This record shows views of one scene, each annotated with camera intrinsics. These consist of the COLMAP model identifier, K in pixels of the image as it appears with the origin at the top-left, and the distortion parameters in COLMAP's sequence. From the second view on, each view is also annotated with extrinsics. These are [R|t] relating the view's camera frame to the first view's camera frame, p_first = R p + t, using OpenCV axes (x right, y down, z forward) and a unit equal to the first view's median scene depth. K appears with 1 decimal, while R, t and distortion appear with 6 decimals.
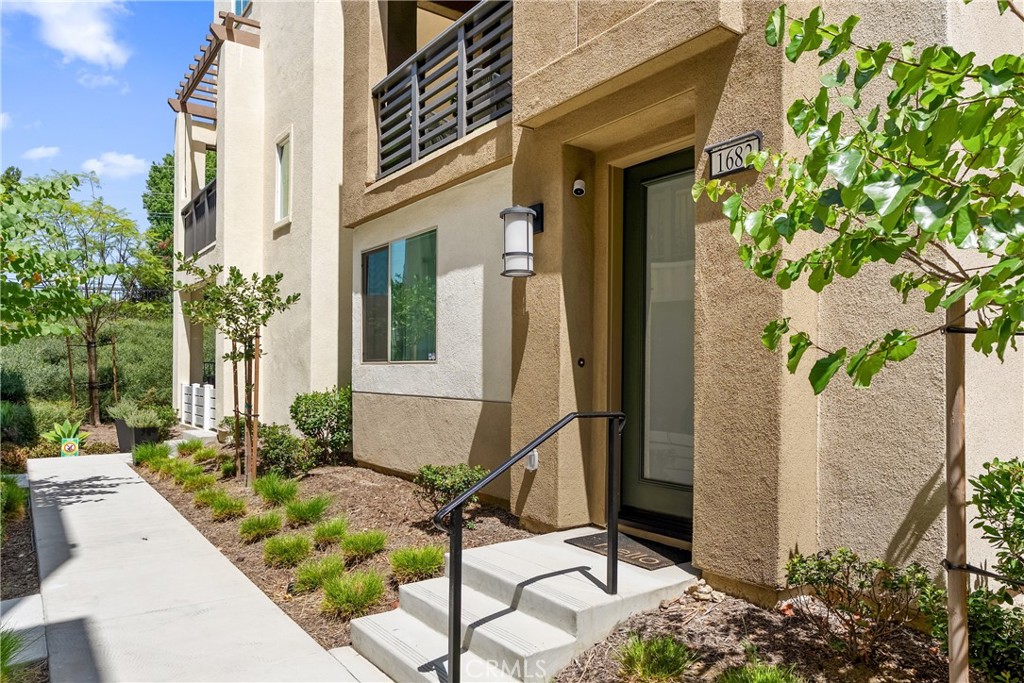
lens RADIAL K [[668.7, 0, 516.3], [0, 668.7, 380.0], [0, 0, 1]] dist [0.004264, 0.002799]
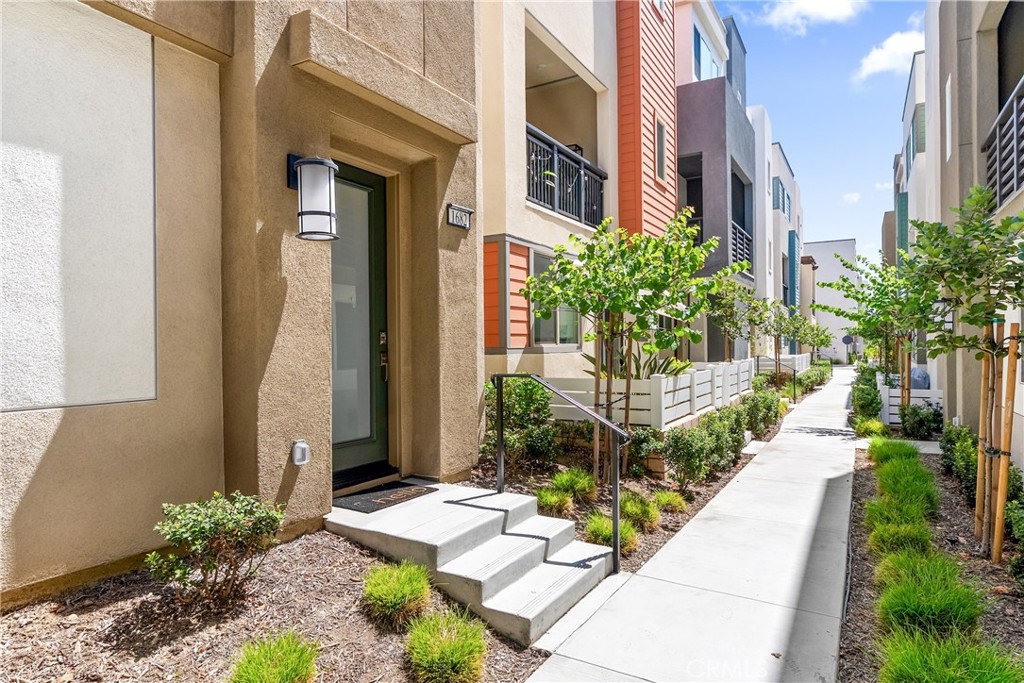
lens RADIAL K [[609.0, 0, 512.0], [0, 609.0, 341.5], [0, 0, 1]] dist [0.005585, 0.000677]
pose [[-0.390202, -0.000530, 0.920729, -0.800798], [0.014734, 0.999868, 0.006819, -0.025008], [-0.920611, 0.016227, -0.390143, 1.059848]]
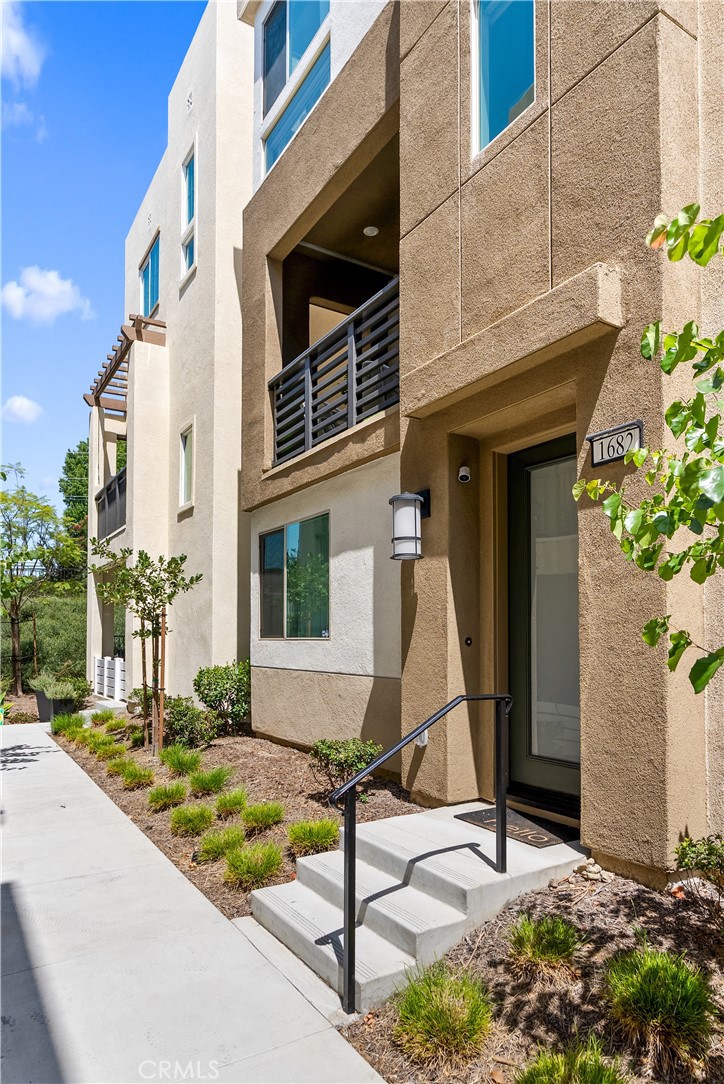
lens RADIAL K [[644.7, 0, 355.8], [0, 644.7, 628.6], [0, 0, 1]] dist [0.005585, 0.000677]
pose [[0.996962, -0.009922, -0.077258, 0.000177], [0.007688, 0.999545, -0.029153, -0.017594], [0.077512, 0.028470, 0.996585, -0.011172]]
